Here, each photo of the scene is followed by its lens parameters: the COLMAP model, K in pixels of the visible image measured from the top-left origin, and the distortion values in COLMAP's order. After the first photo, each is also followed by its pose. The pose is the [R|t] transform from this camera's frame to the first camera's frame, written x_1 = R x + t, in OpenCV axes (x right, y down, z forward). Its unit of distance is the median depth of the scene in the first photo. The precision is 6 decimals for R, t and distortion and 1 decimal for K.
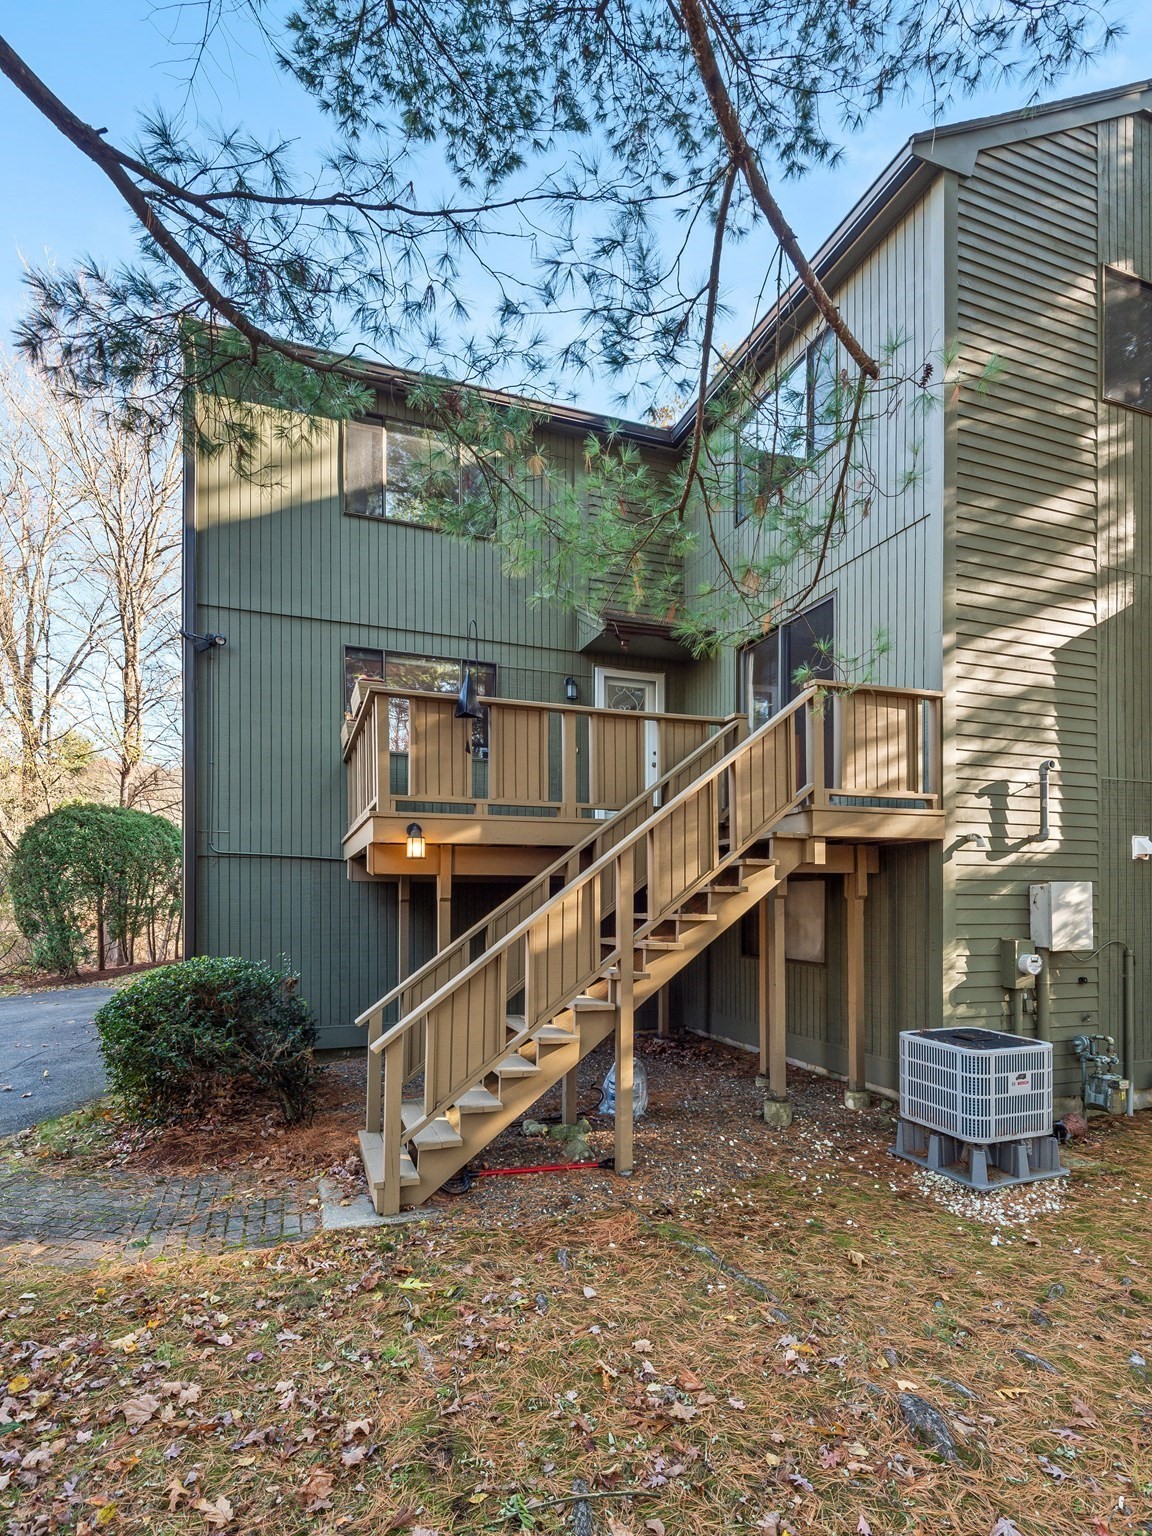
lens RADIAL K [[790.6, 0, 575.8], [0, 790.6, 899.8], [0, 0, 1]] dist [0.029619, -0.016179]
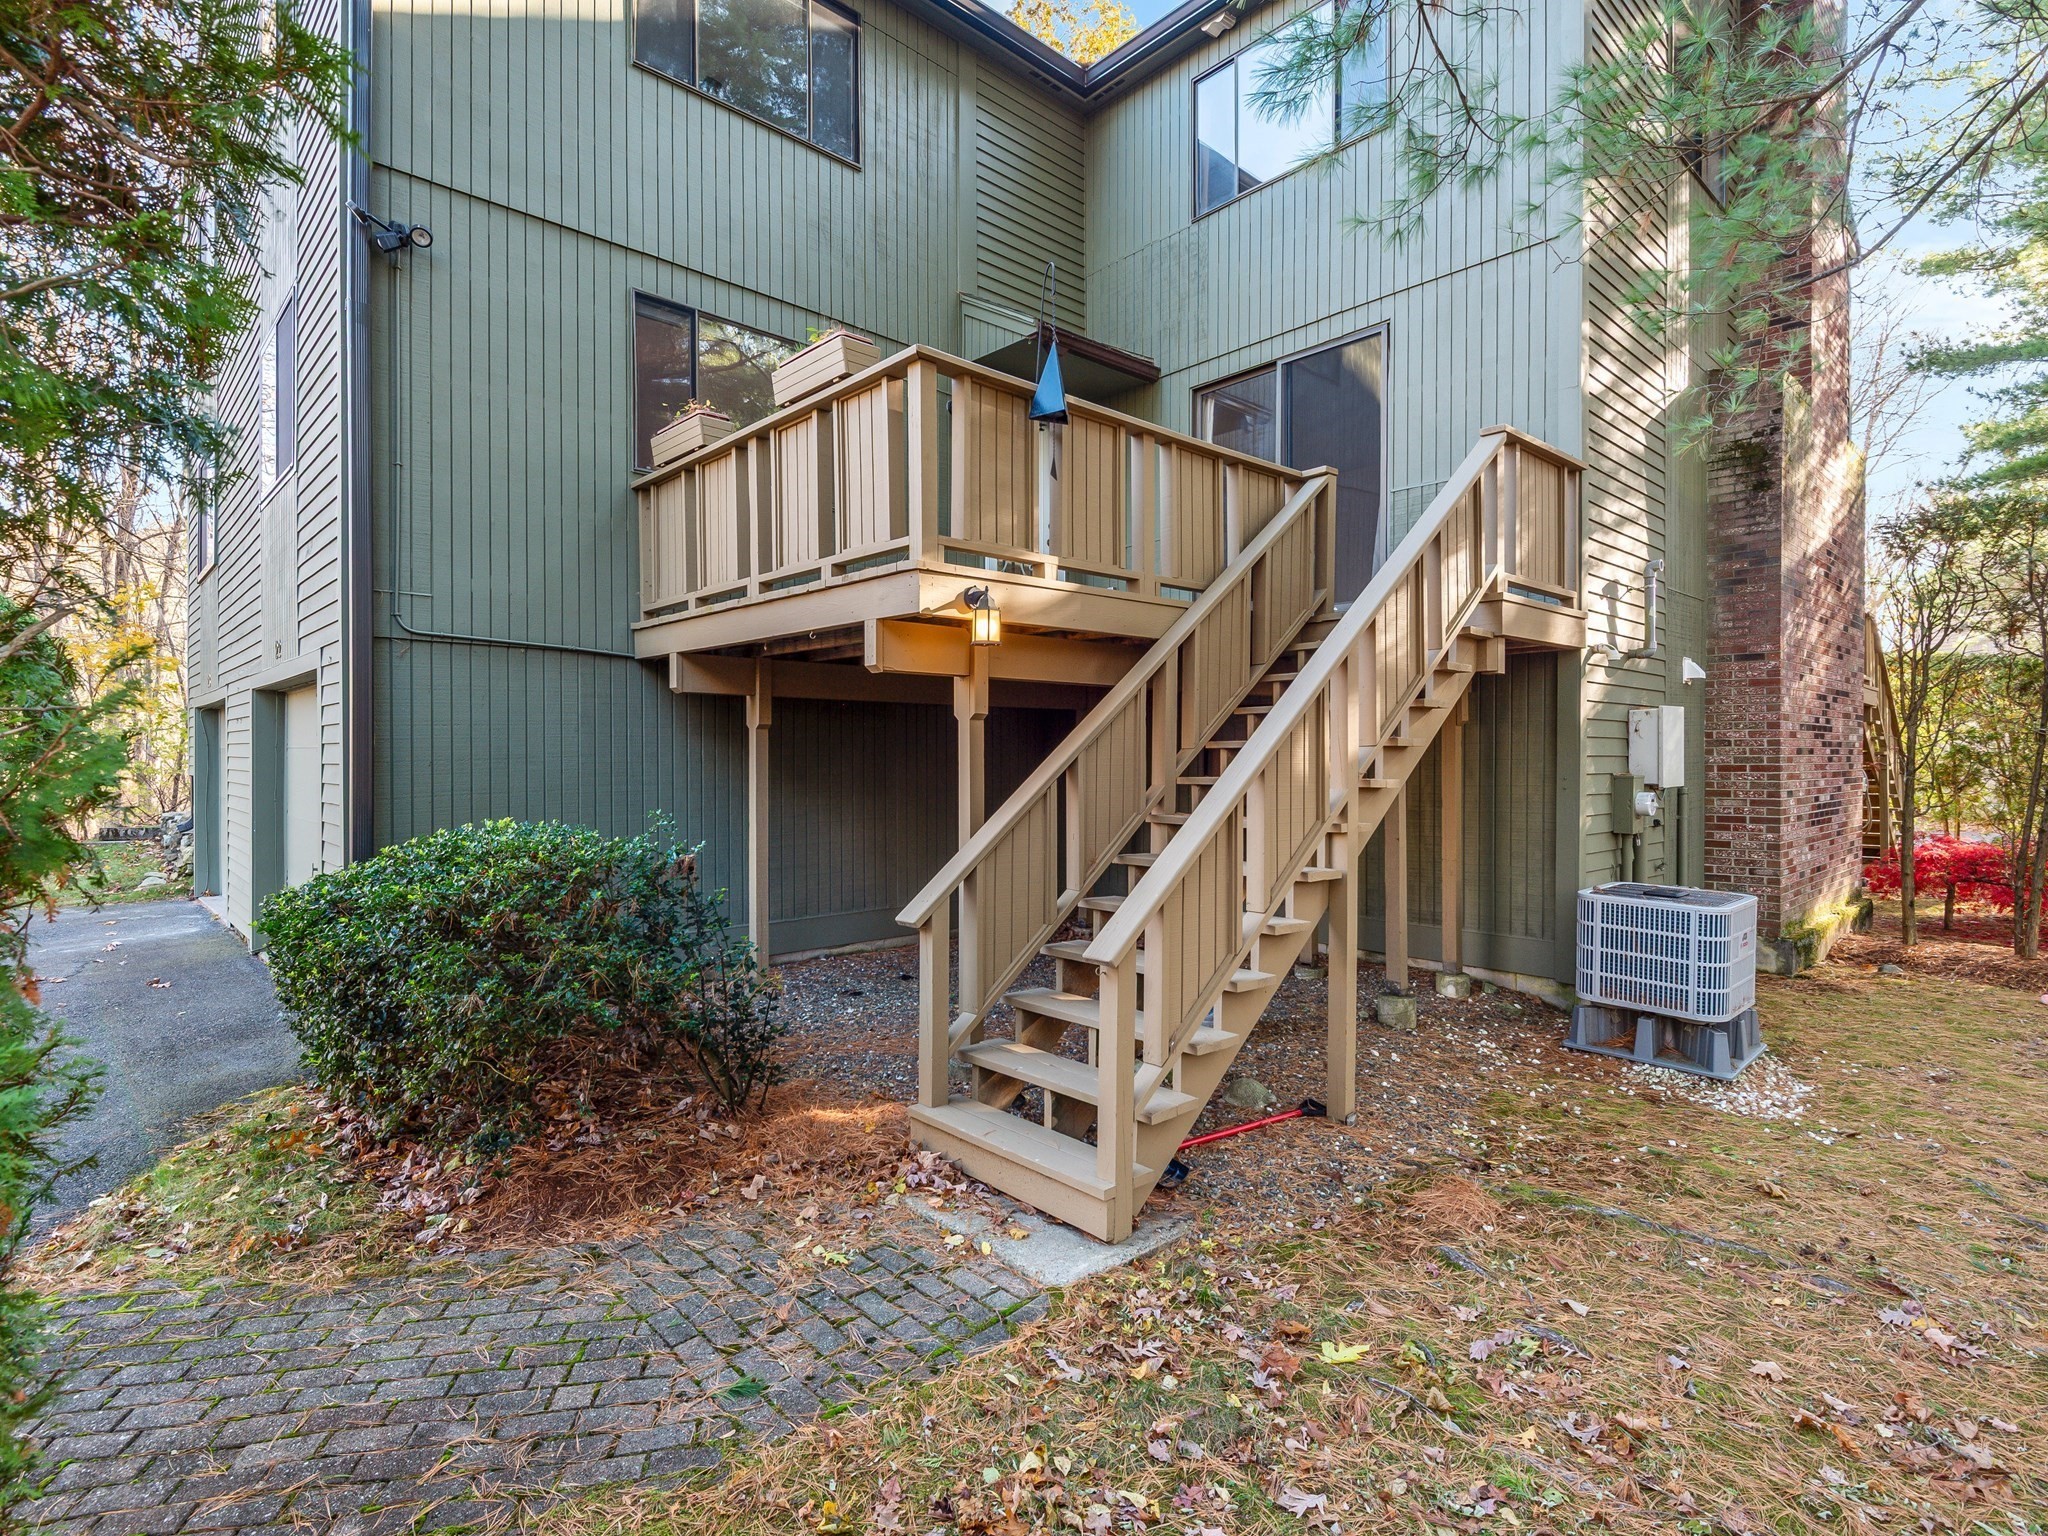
lens RADIAL K [[1033.6, 0, 1024.0], [0, 1033.6, 768.0], [0, 0, 1]] dist [0.023597, -0.014538]
pose [[0.923810, -0.003430, 0.382836, -0.459258], [-0.001923, 0.999906, 0.013598, 0.030416], [-0.382847, -0.013298, 0.923716, 0.255169]]
